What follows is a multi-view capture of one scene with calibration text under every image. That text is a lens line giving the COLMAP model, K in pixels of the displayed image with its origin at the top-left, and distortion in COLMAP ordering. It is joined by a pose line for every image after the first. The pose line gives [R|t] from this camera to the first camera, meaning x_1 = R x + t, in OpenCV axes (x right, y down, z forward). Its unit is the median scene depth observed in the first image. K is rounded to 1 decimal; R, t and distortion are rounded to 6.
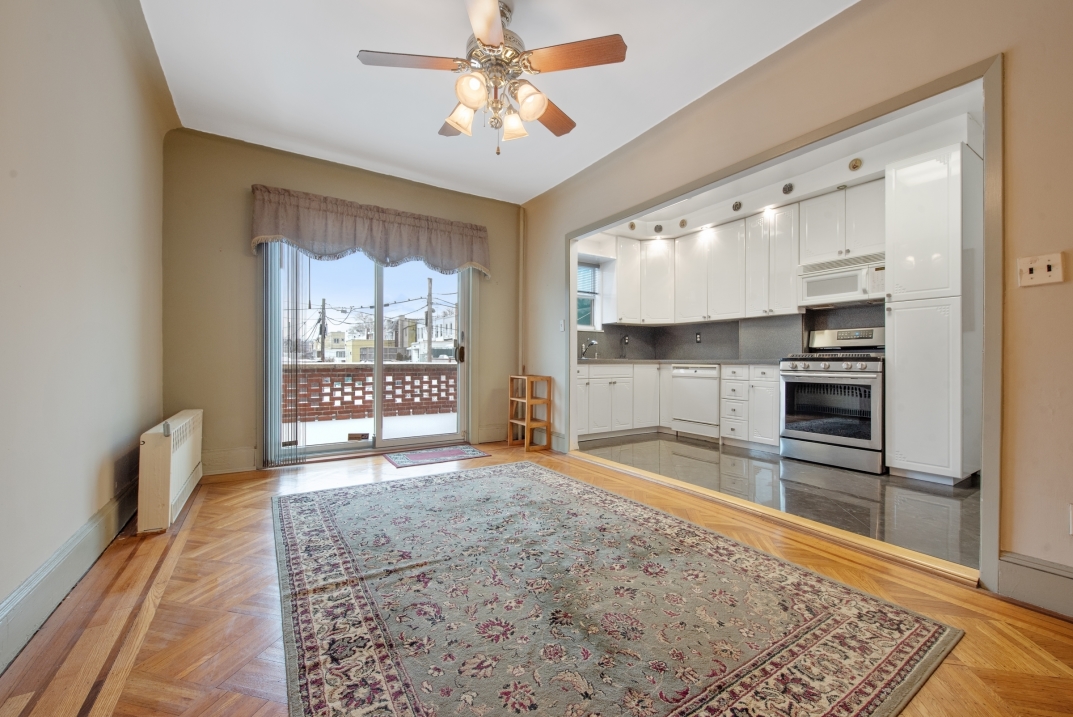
lens RADIAL K [[427.1, 0, 532.3], [0, 427.1, 359.5], [0, 0, 1]] dist [0.001500, -0.000992]
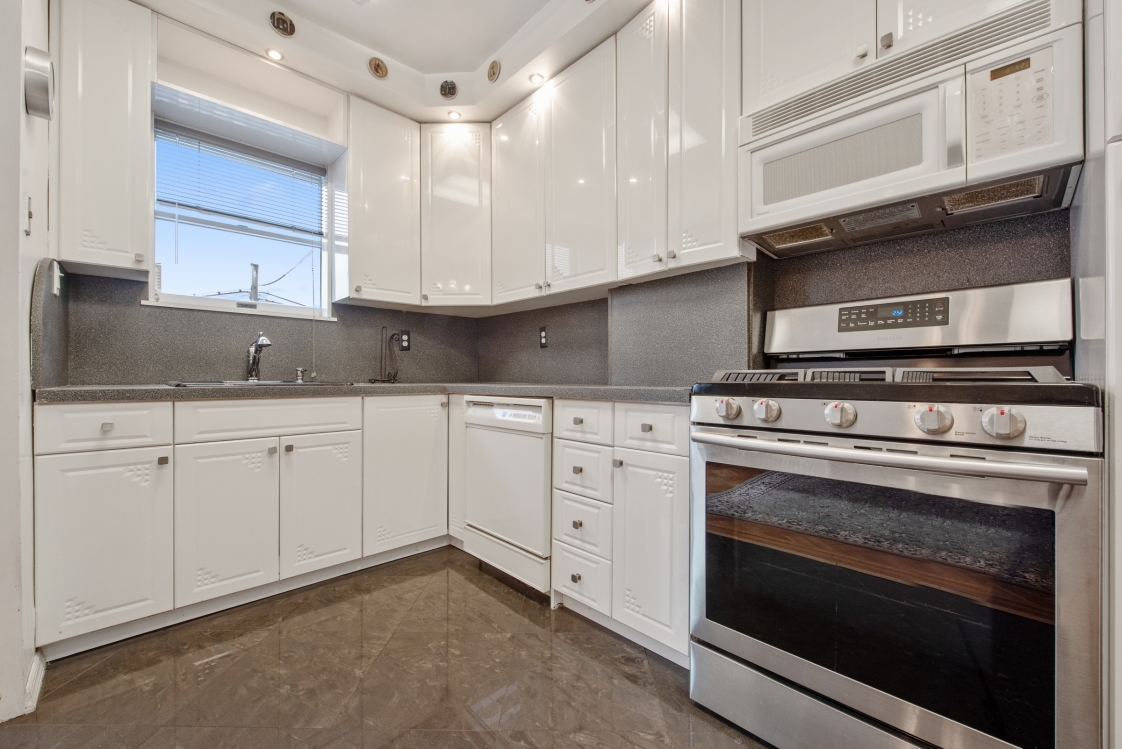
lens RADIAL K [[446.6, 0, 562.5], [0, 446.6, 377.1], [0, 0, 1]] dist [0.001500, -0.000992]
pose [[0.976261, -0.002726, 0.216579, 0.422451], [0.002409, 0.999996, 0.001731, -0.009512], [-0.216582, -0.001168, 0.976264, 0.710017]]
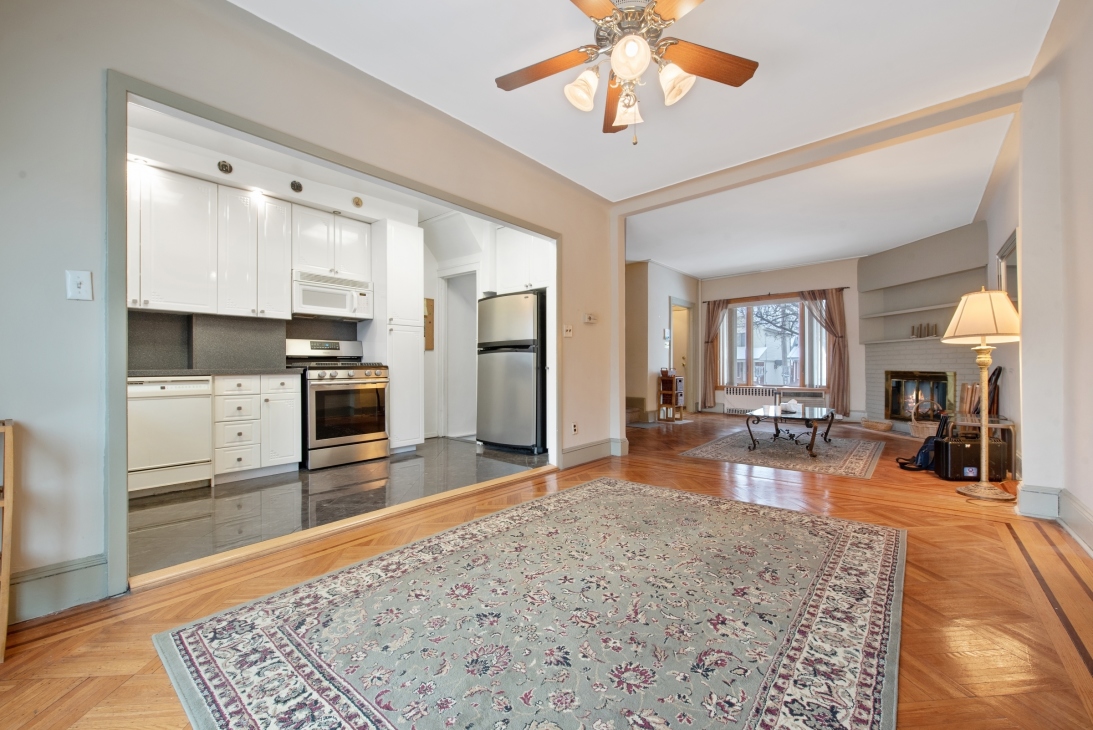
lens RADIAL K [[435.1, 0, 547.3], [0, 435.1, 360.7], [0, 0, 1]] dist [0.001500, -0.000992]
pose [[-0.301237, 0.011886, 0.953475, -0.498565], [0.005043, 0.999928, -0.010872, -0.003363], [-0.953536, 0.001533, -0.301275, 0.795166]]
